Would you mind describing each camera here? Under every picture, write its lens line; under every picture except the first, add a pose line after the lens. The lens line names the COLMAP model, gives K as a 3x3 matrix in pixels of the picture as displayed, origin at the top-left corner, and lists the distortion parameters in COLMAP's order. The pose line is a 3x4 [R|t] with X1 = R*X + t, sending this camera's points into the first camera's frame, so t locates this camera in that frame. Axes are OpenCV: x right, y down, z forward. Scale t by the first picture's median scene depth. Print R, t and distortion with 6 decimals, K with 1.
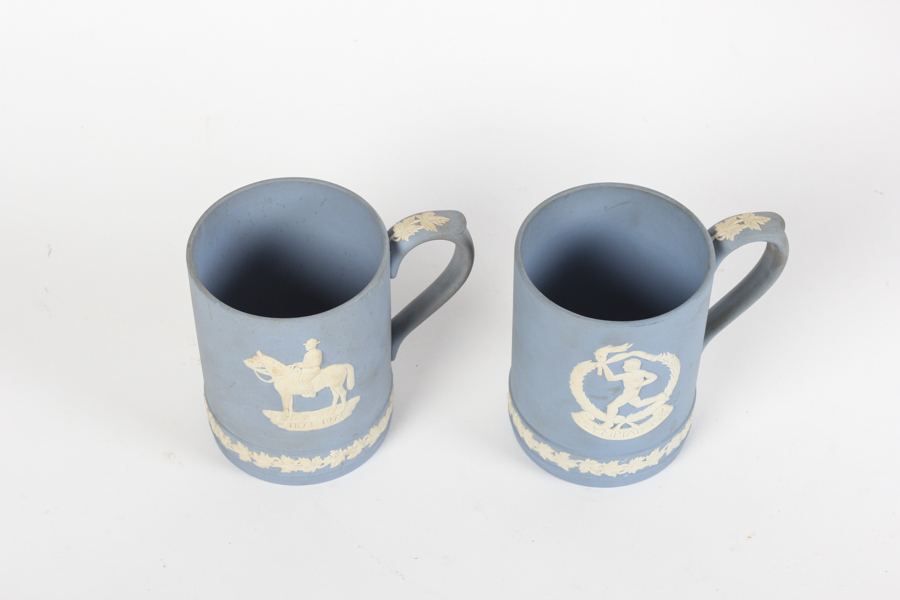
lens RADIAL K [[1243.8, 0, 450.0], [0, 1243.8, 300.0], [0, 0, 1]] dist [-0.000853, -0.000120]
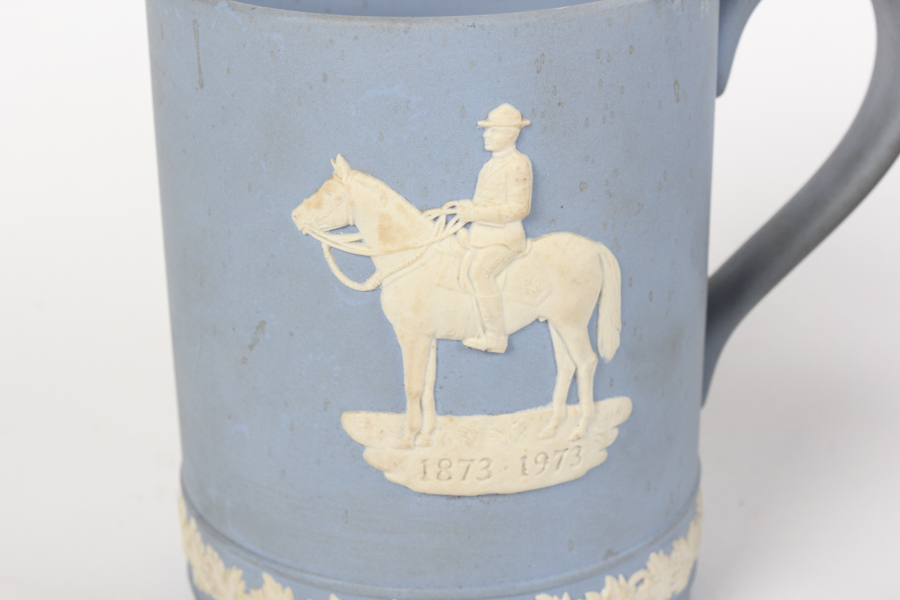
lens RADIAL K [[1885.8, 0, 450.0], [0, 1885.8, 300.0], [0, 0, 1]] dist [-0.019046, -0.072938]
pose [[0.996154, -0.011403, -0.086872, -0.074385], [-0.017402, 0.945994, -0.323717, 0.209859], [0.085871, 0.323984, 0.942157, 0.495432]]
